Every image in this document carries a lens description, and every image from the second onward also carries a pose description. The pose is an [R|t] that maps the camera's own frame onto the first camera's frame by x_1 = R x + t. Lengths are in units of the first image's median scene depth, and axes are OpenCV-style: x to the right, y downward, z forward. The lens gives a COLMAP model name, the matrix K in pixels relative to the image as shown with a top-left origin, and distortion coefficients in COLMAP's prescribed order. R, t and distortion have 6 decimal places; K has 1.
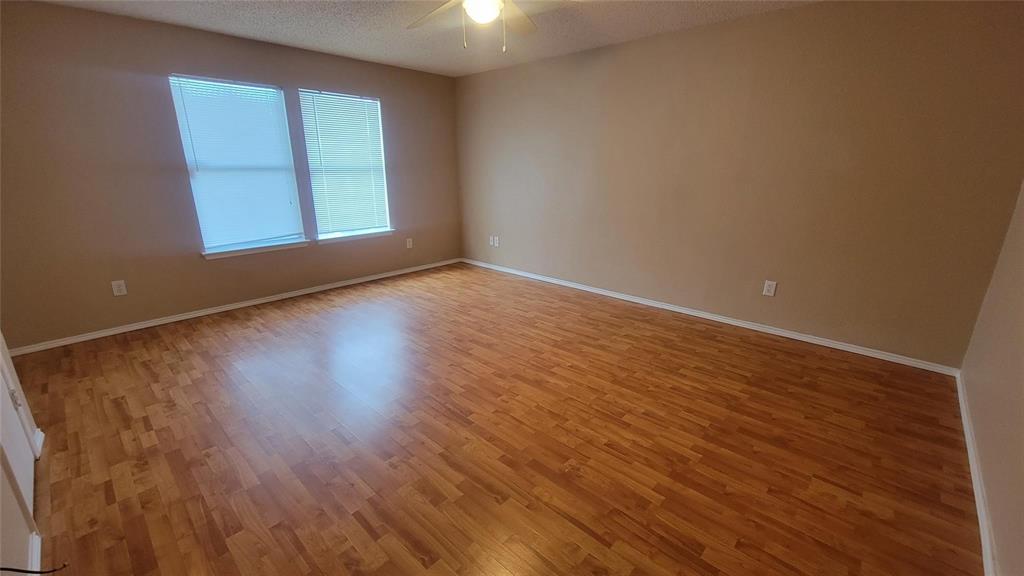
lens RADIAL K [[416.1, 0, 511.9], [0, 416.1, 293.7], [0, 0, 1]] dist [-0.002955, -0.000075]
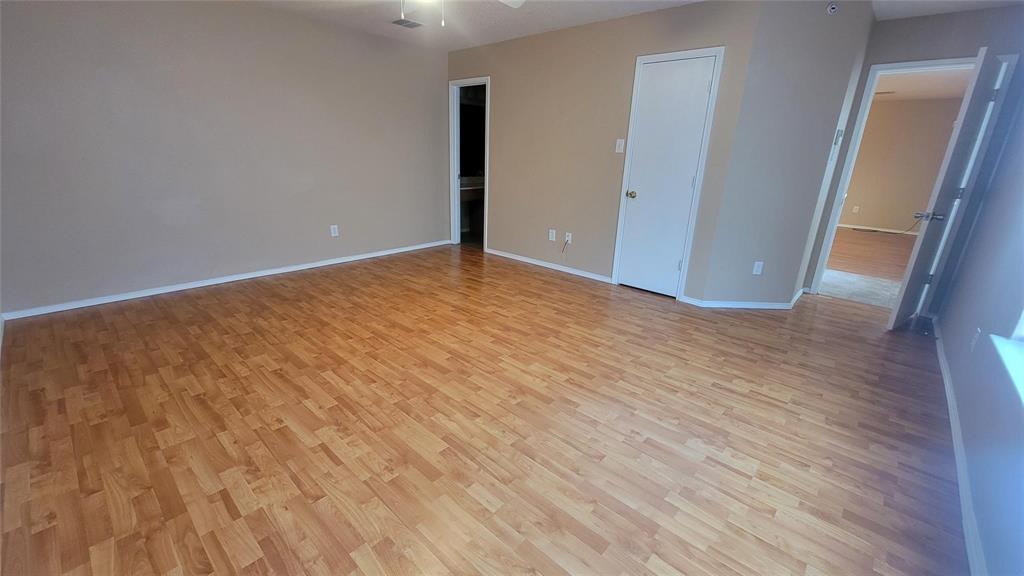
lens RADIAL K [[421.3, 0, 508.2], [0, 421.3, 289.0], [0, 0, 1]] dist [-0.000163, 0.000669]
pose [[-0.999584, -0.026281, -0.011843, -0.217230], [-0.028277, 0.814125, 0.580001, -0.506063], [-0.005601, 0.580095, -0.814530, 1.706698]]
